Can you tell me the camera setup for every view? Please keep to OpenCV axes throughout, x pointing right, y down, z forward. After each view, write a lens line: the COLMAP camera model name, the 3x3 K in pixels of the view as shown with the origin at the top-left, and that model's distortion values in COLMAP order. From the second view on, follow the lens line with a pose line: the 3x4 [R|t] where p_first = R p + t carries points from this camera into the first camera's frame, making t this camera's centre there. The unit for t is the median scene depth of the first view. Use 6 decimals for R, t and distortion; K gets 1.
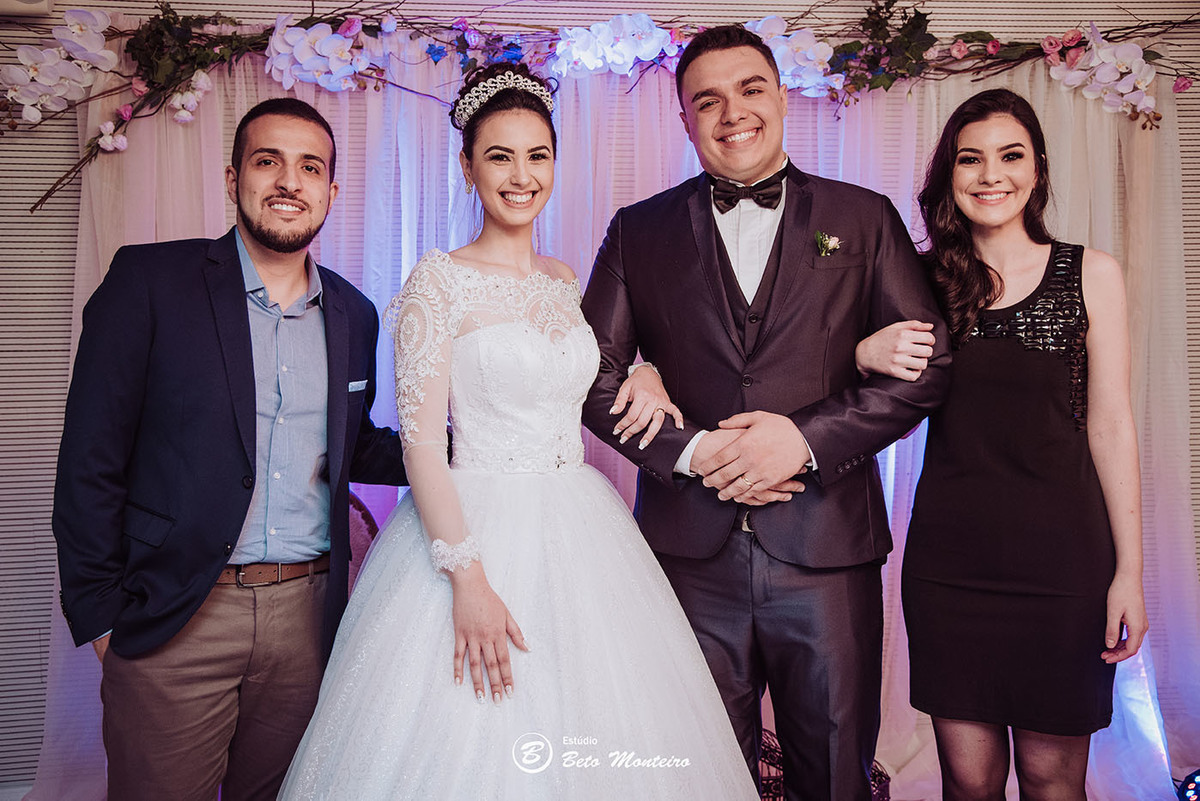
lens RADIAL K [[1183.7, 0, 574.5], [0, 1183.7, 393.6], [0, 0, 1]] dist [0.060364, 0.000000]
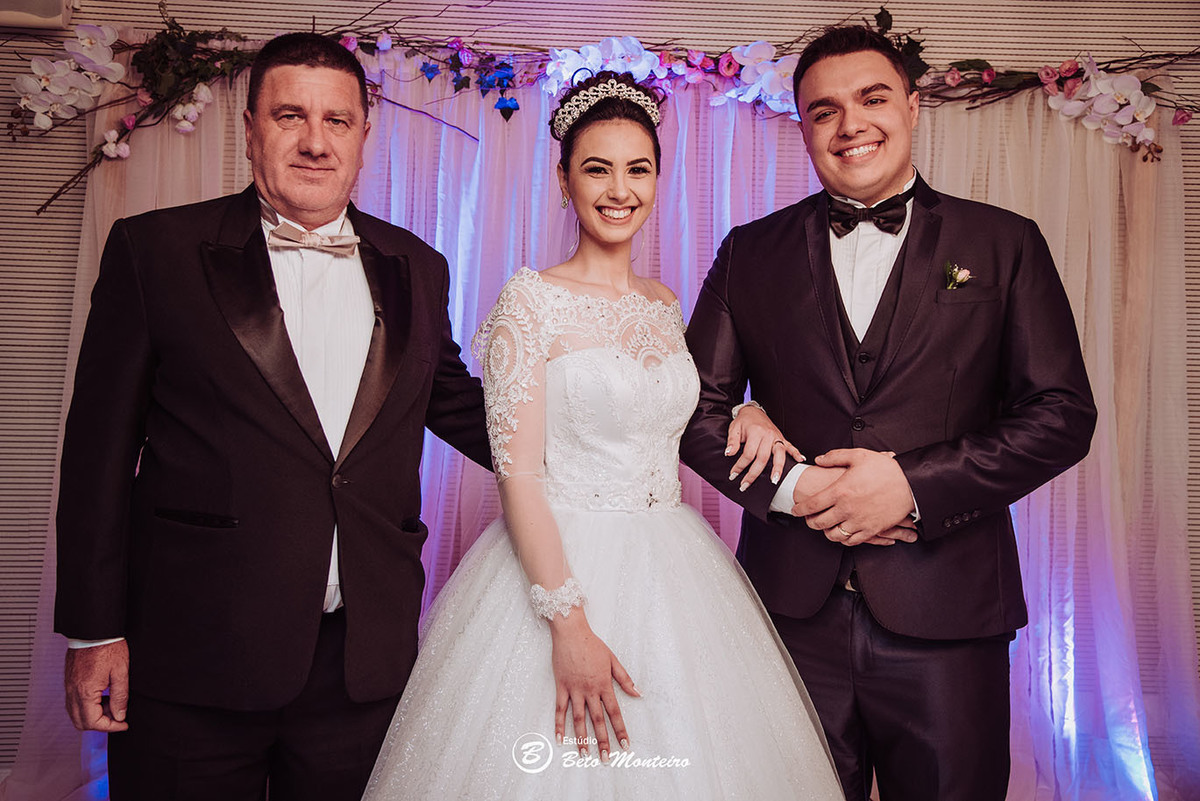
lens RADIAL K [[1276.3, 0, 582.7], [0, 1276.3, 382.6], [0, 0, 1]] dist [0.074698, 0.000000]
pose [[0.997166, 0.035669, -0.066243, 0.097903], [-0.037800, 0.998798, -0.031207, 0.012648], [0.065051, 0.033623, 0.997315, -0.088037]]
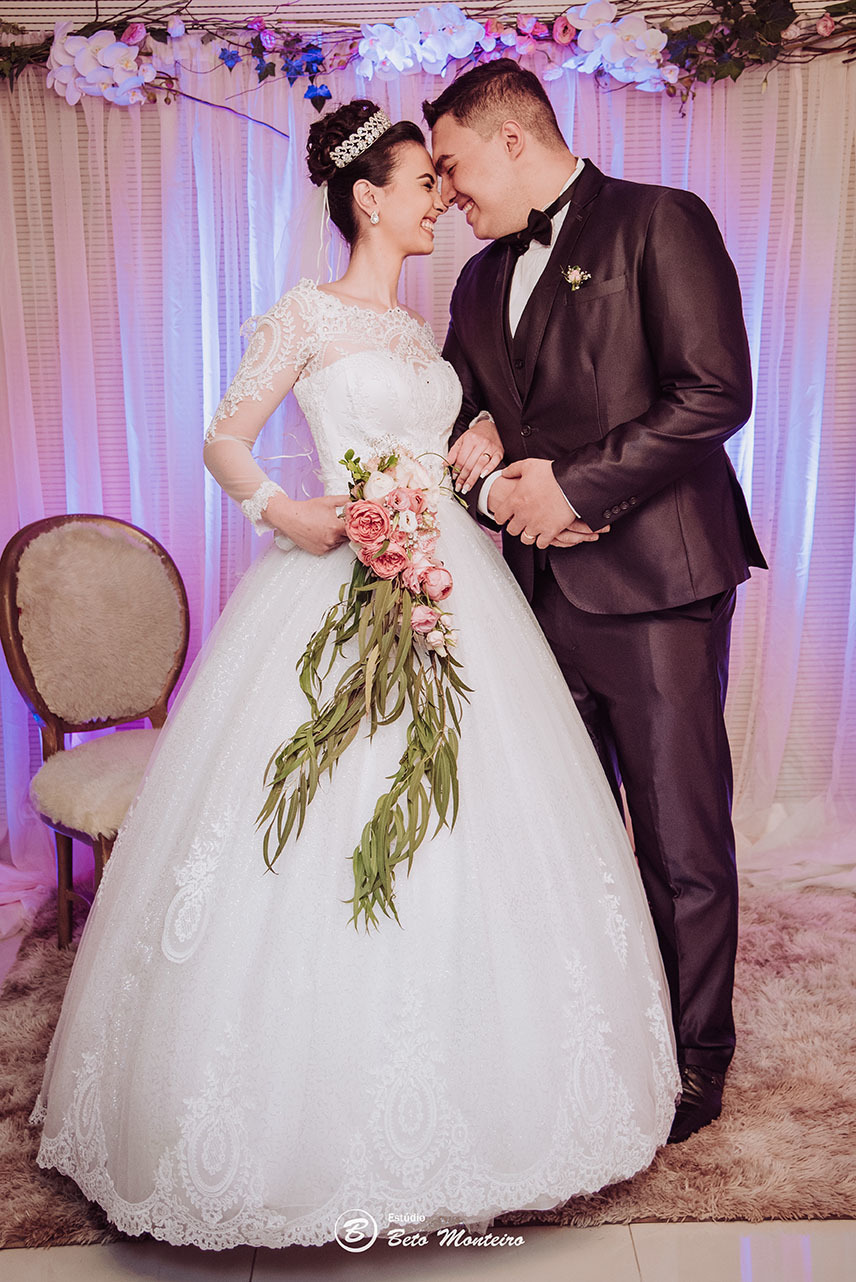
lens RADIAL K [[1635.4, 0, 425.8], [0, 1635.4, 632.6], [0, 0, 1]] dist [0.153765, 0.000000]
pose [[0.992575, 0.004090, -0.121563, 0.191903], [0.008387, 0.994755, 0.101944, 0.025484], [0.121342, -0.102207, 0.987335, -0.299636]]
